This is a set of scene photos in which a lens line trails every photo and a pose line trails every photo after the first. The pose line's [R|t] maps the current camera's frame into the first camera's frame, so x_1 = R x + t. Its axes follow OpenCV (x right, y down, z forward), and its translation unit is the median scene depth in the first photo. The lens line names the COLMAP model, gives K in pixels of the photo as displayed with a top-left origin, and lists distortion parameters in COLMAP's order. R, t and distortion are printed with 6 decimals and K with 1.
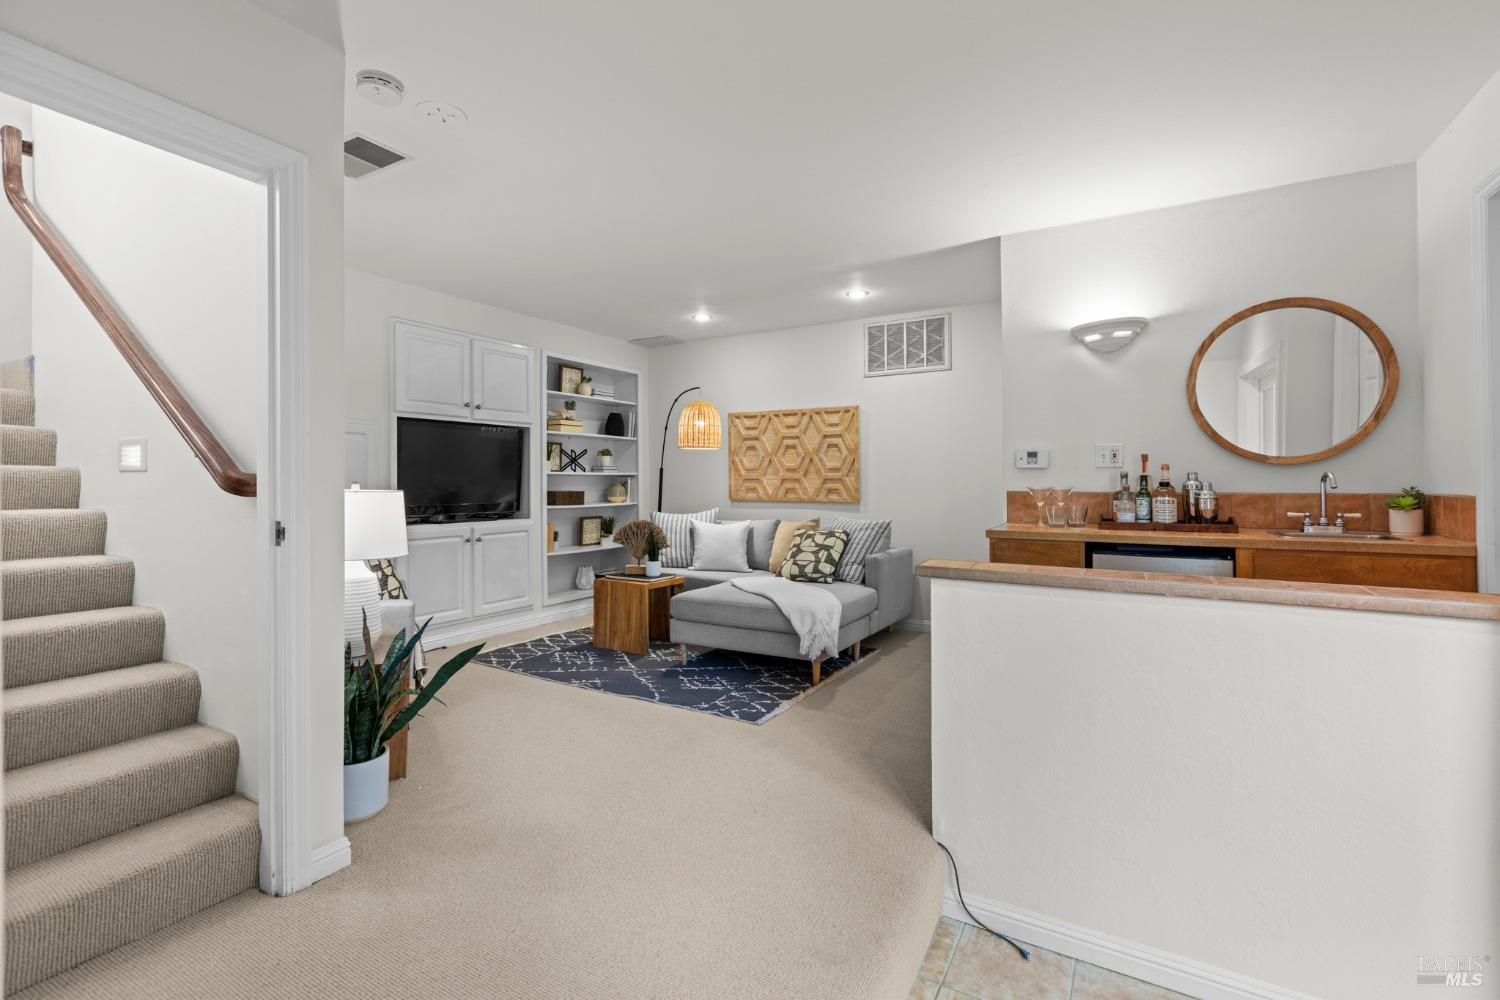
lens RADIAL K [[665.2, 0, 742.9], [0, 665.2, 490.2], [0, 0, 1]] dist [-0.000148, 0.001434]
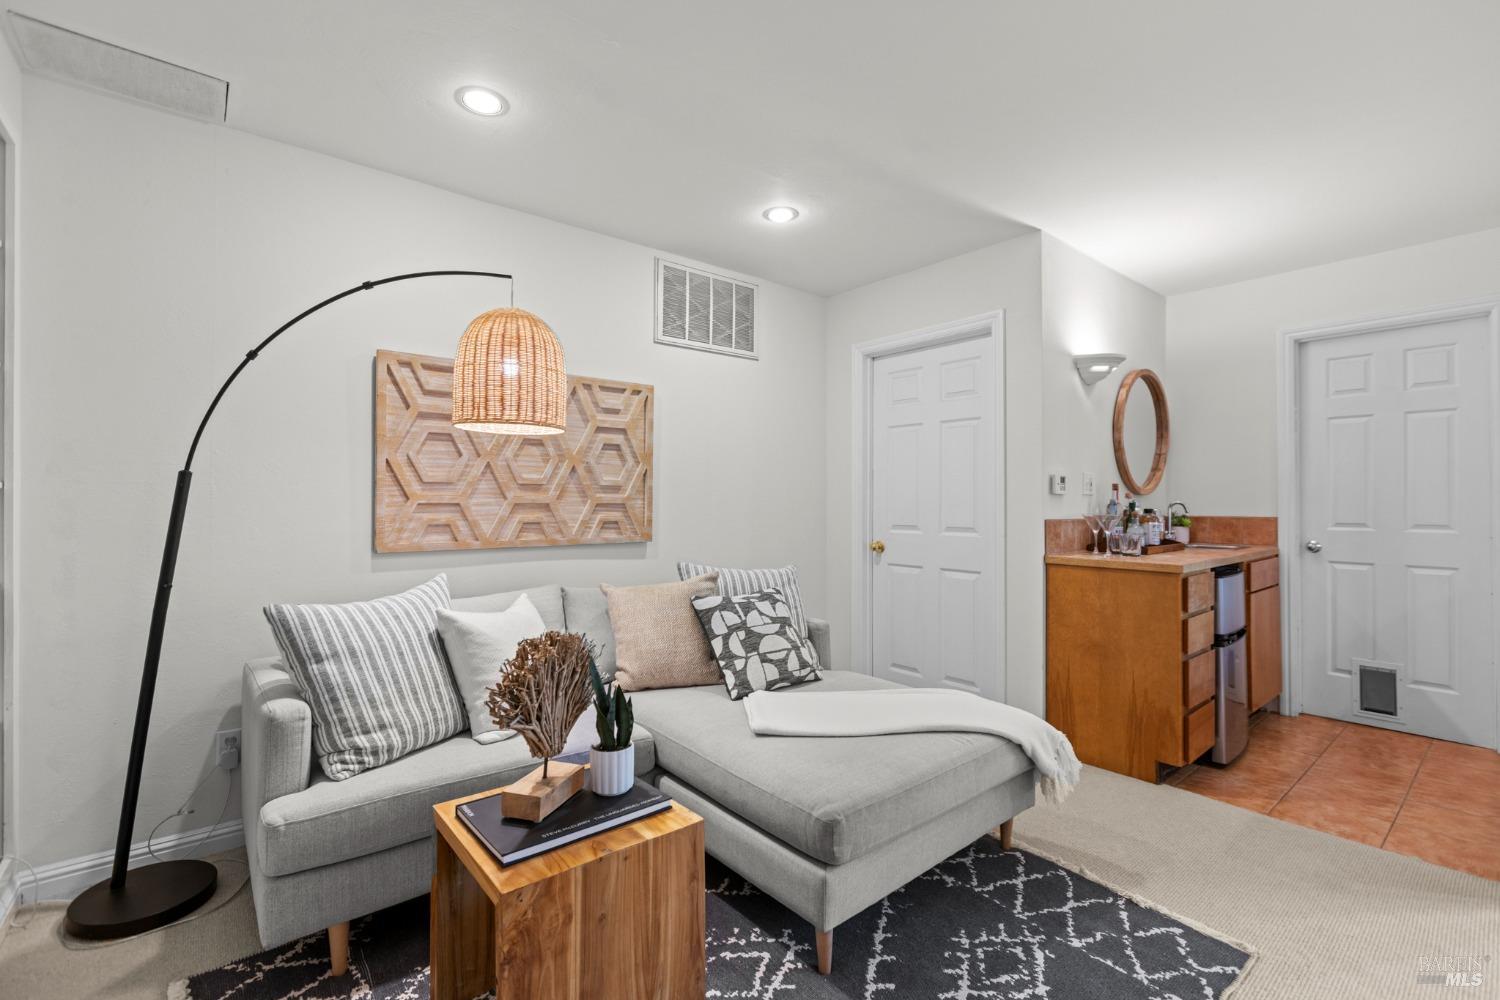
lens RADIAL K [[665.2, 0, 742.9], [0, 665.2, 490.2], [0, 0, 1]] dist [-0.000148, 0.001434]
pose [[0.340084, 0.015308, 0.940270, -0.448366], [0.010898, 0.999736, -0.020218, -0.019026], [-0.940332, 0.017122, 0.339828, 0.833759]]
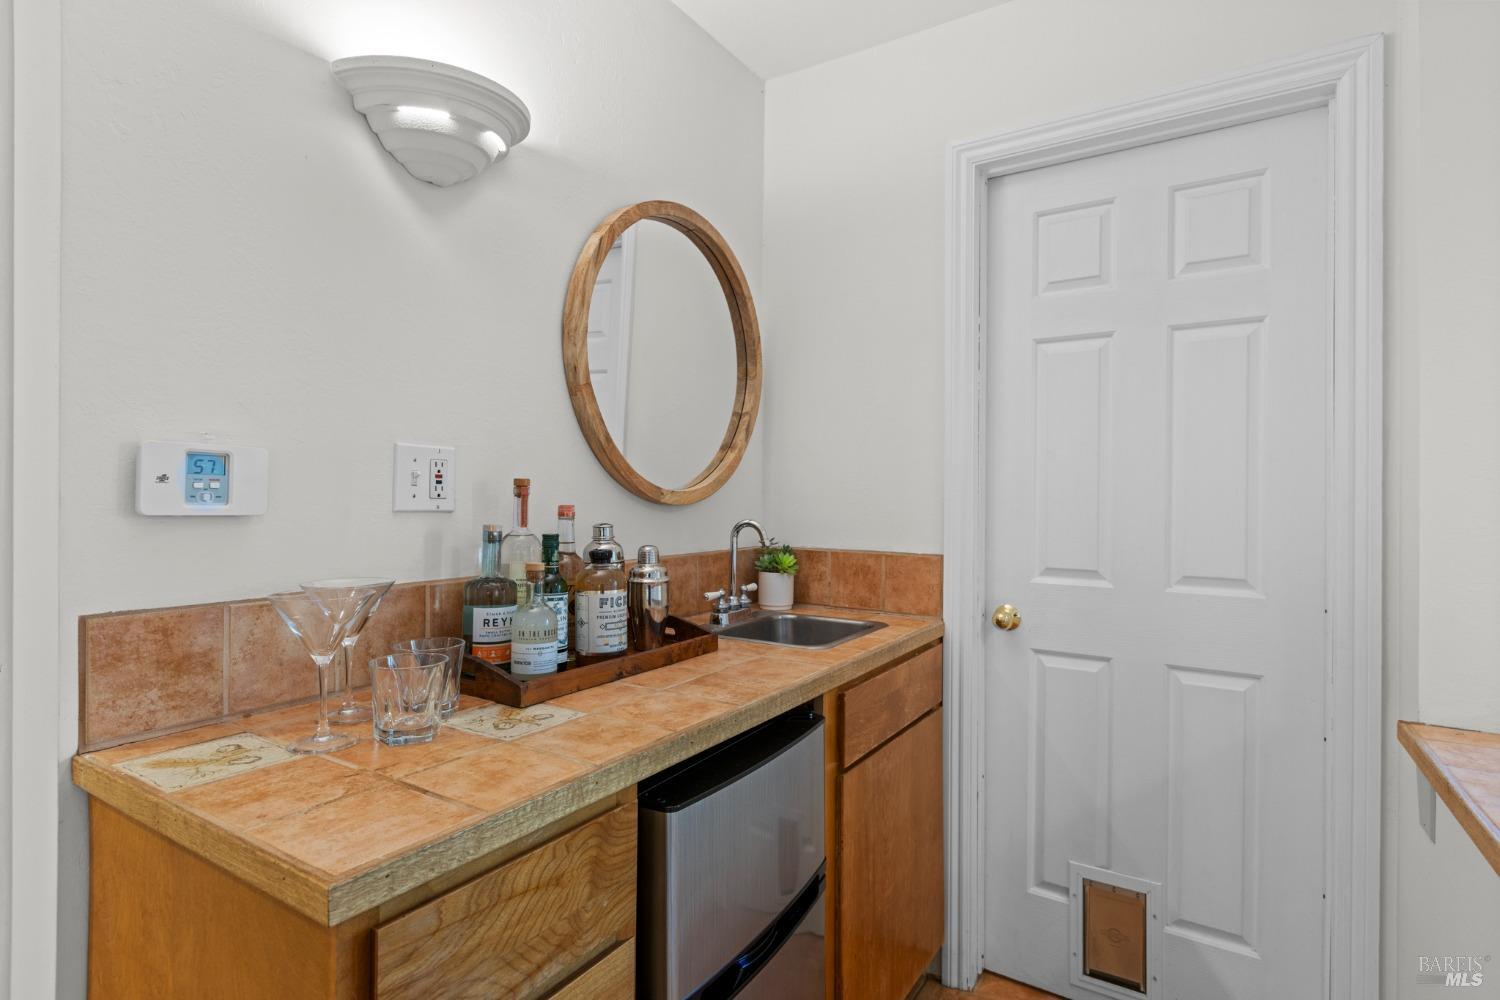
lens RADIAL K [[781.0, 0, 739.1], [0, 781.0, 491.8], [0, 0, 1]] dist [0.002283, -0.000111]
pose [[0.040260, 0.003143, 0.999184, 0.105761], [0.008505, 0.999958, -0.003488, -0.030110], [-0.999153, 0.008638, 0.040232, 0.588714]]
